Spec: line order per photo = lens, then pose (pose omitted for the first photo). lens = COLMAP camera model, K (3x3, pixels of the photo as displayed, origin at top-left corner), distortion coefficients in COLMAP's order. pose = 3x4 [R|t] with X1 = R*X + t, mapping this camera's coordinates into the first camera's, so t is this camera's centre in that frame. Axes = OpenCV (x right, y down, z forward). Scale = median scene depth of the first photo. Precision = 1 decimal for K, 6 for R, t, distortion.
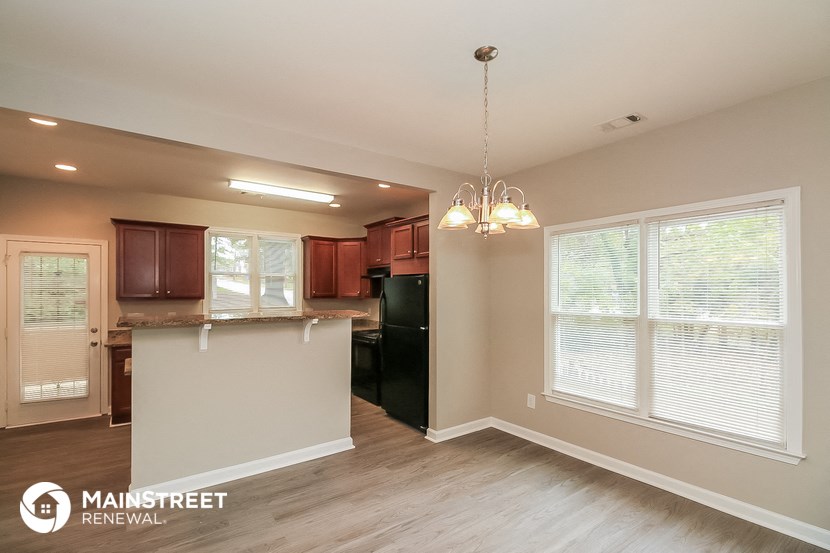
lens RADIAL K [[387.7, 0, 415.0], [0, 387.7, 276.5], [0, 0, 1]] dist [-0.000923, -0.000101]
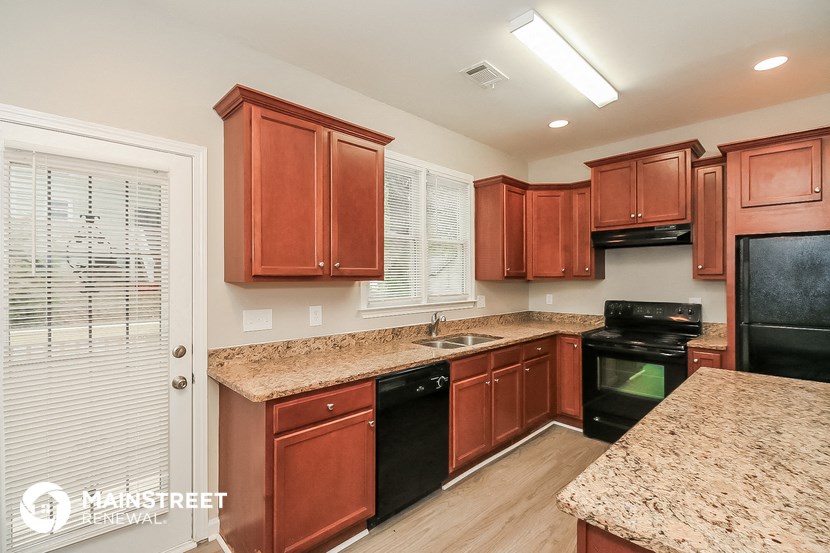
lens RADIAL K [[387.7, 0, 415.0], [0, 387.7, 276.5], [0, 0, 1]] dist [-0.000923, -0.000101]
pose [[0.988271, -0.002990, 0.152682, -0.623266], [-0.002856, 0.999271, 0.038058, 0.035901], [-0.152685, -0.038048, 0.987542, 0.523387]]
